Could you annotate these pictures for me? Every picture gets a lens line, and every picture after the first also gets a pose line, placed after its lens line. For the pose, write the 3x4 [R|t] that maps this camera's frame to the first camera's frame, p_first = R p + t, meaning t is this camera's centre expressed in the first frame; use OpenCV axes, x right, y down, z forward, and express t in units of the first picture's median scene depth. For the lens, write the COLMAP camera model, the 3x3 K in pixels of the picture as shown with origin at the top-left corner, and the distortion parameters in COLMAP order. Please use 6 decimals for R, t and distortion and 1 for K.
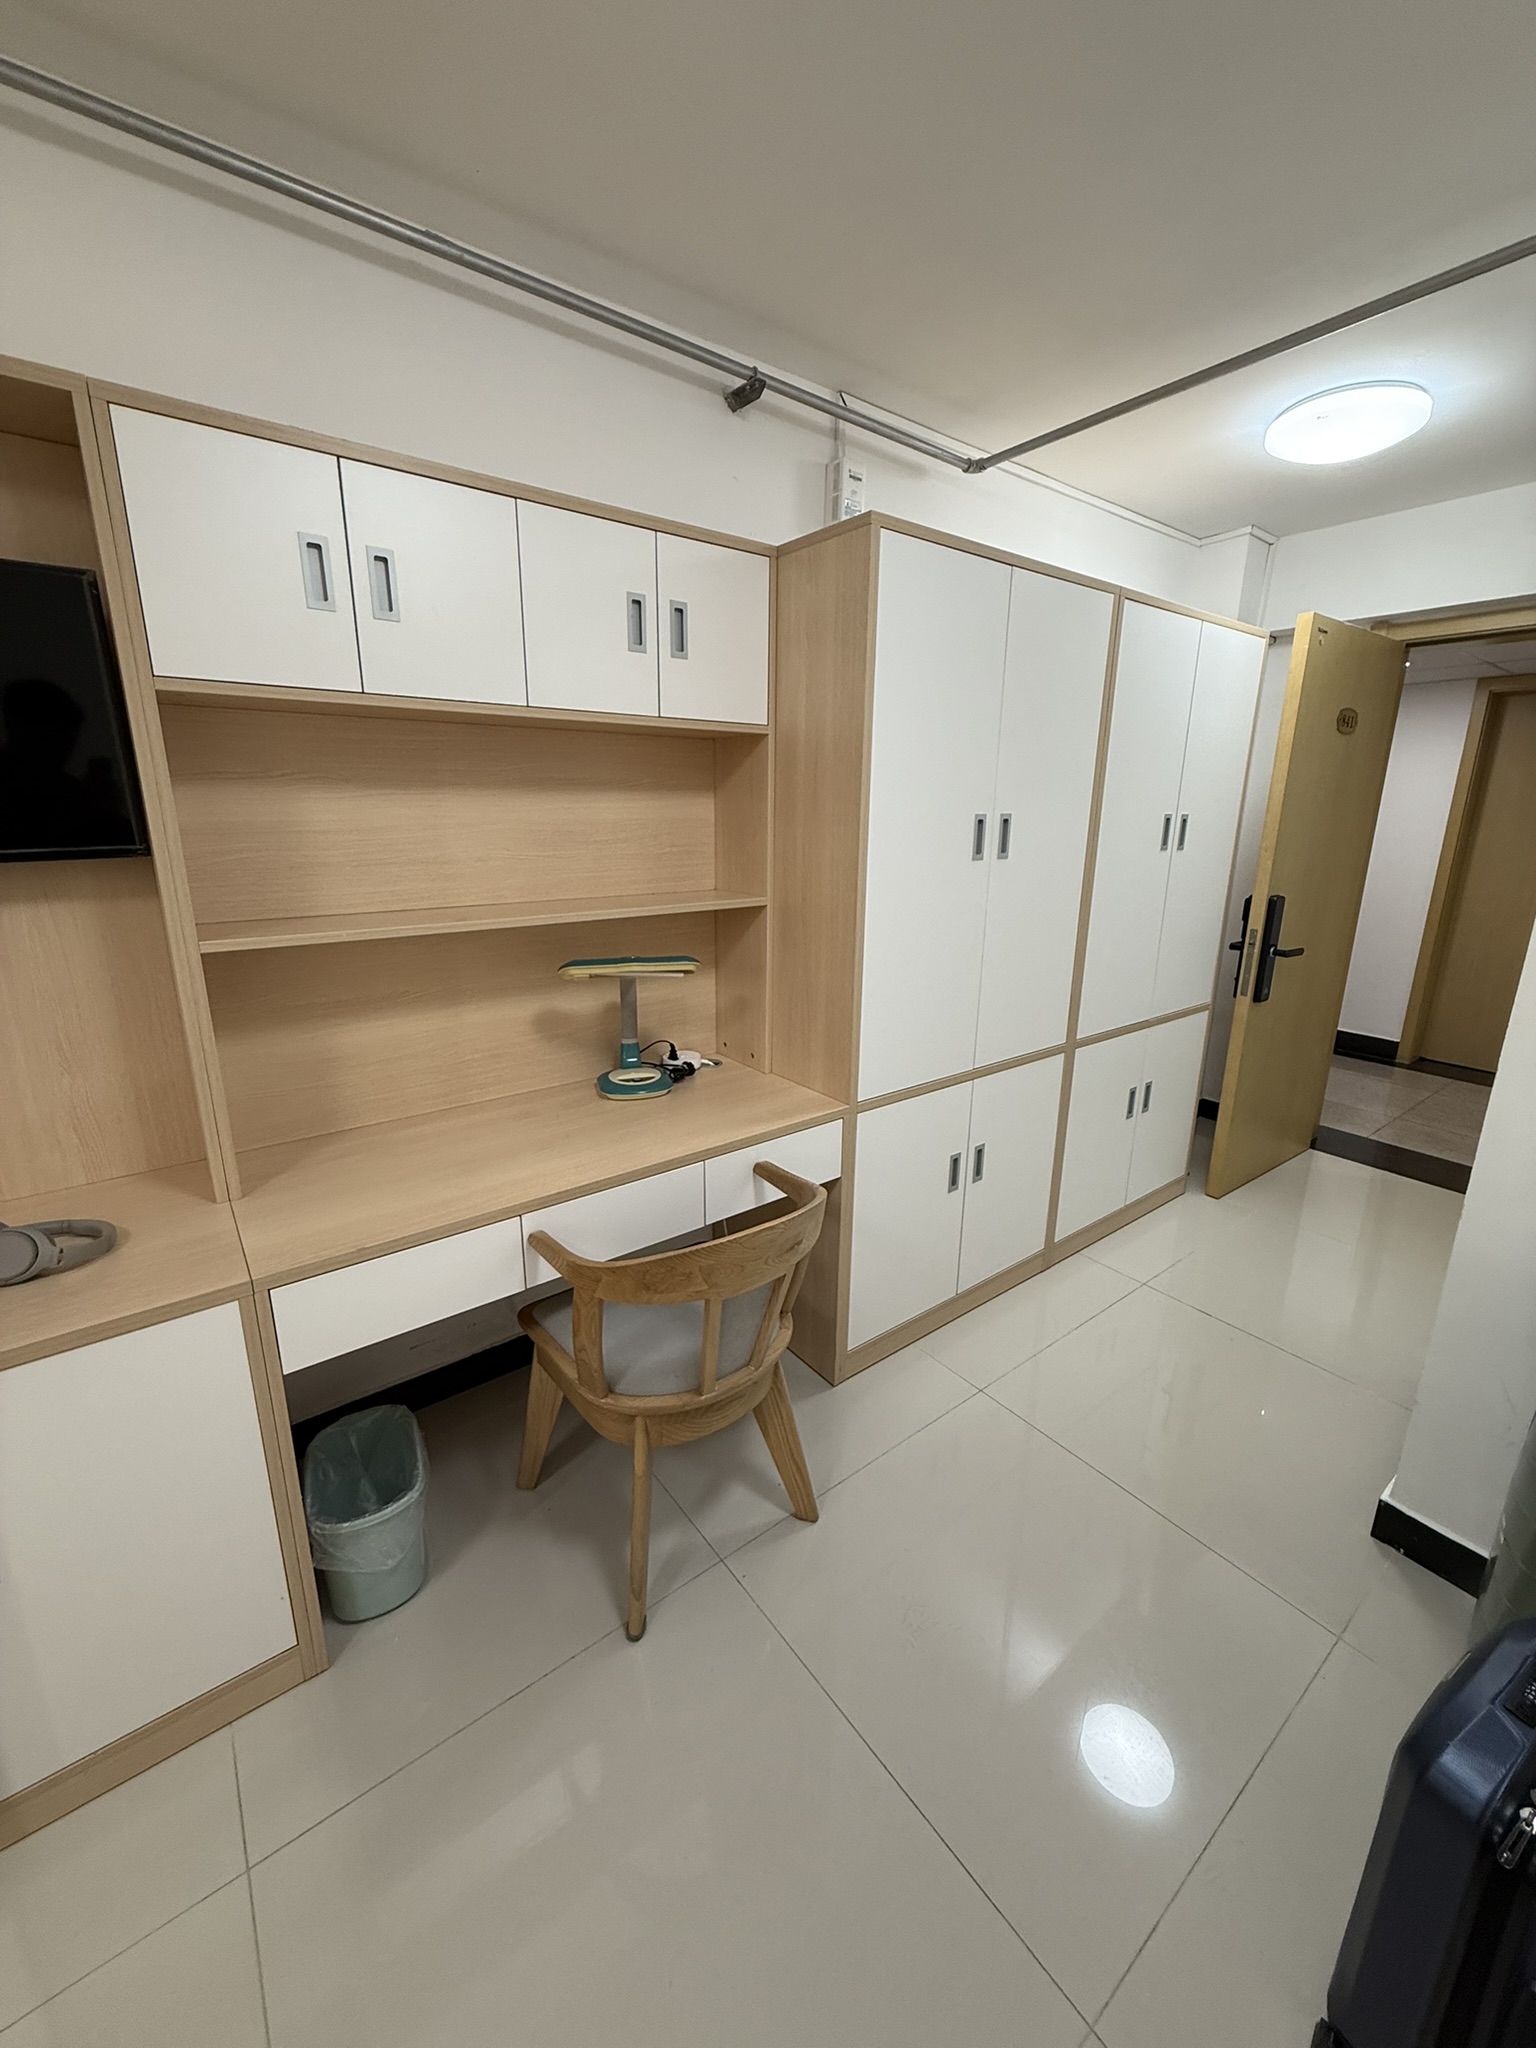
lens RADIAL K [[810.4, 0, 768.2], [0, 810.4, 1009.9], [0, 0, 1]] dist [0.000162, 0.000302]
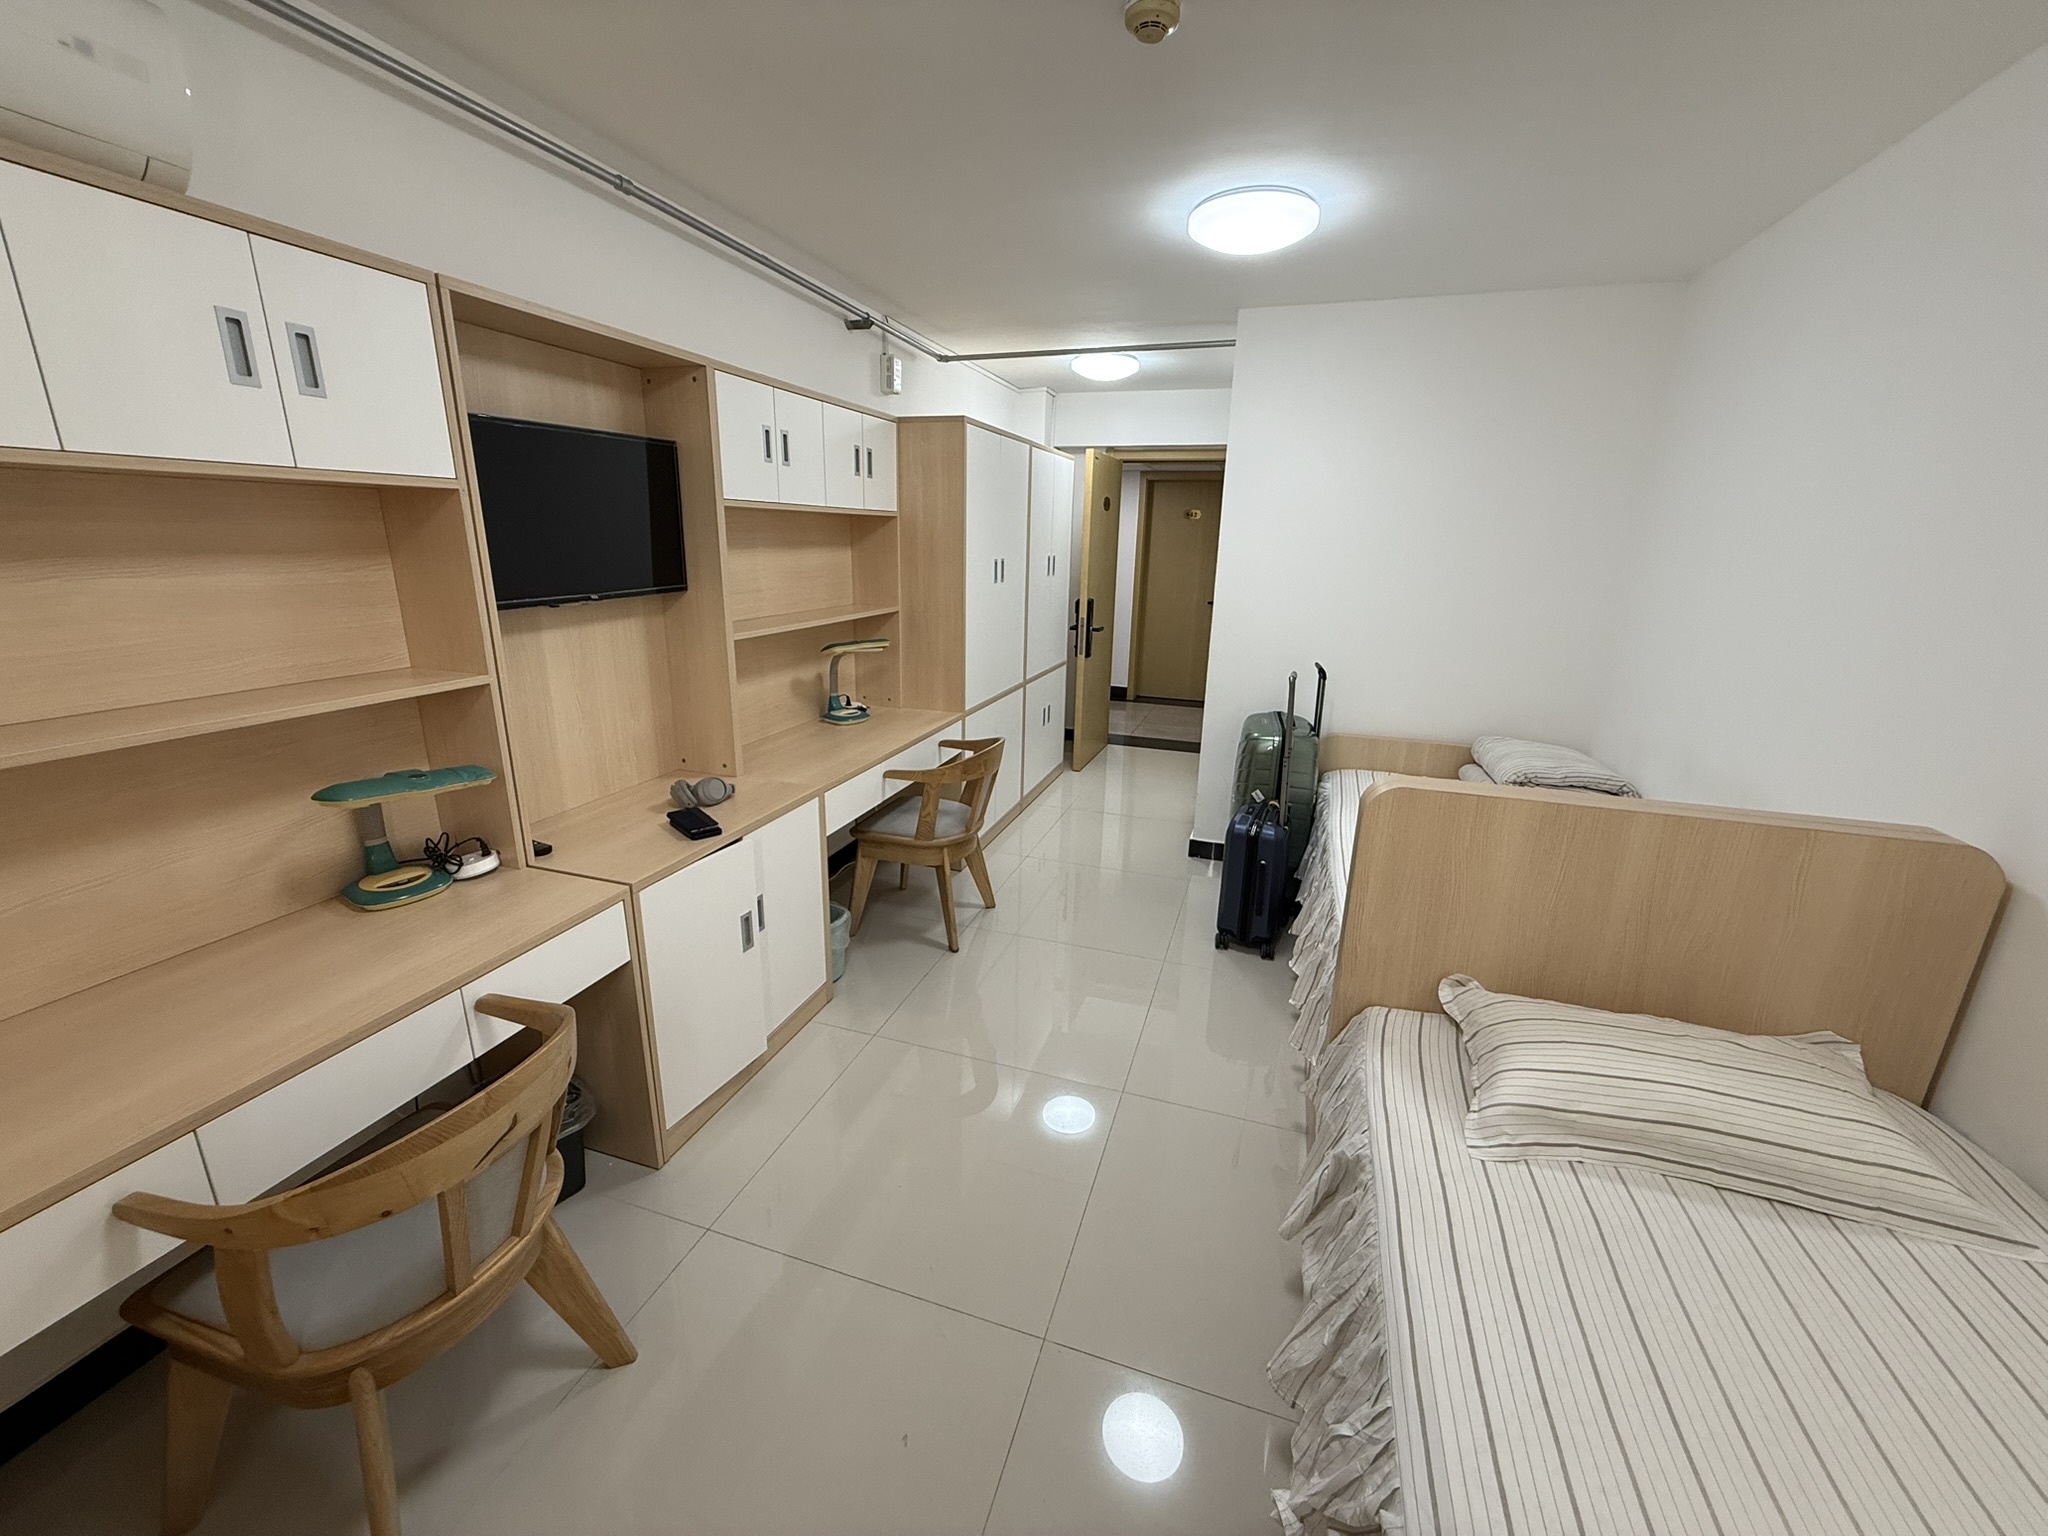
lens RADIAL K [[810.4, 0, 1021.5], [0, 810.4, 783.8], [0, 0, 1]] dist [0.000162, 0.000302]
pose [[0.822619, -0.163841, 0.544476, -0.831841], [0.135564, 0.986485, 0.092033, 0.122283], [-0.552196, -0.001897, 0.833712, -0.661289]]
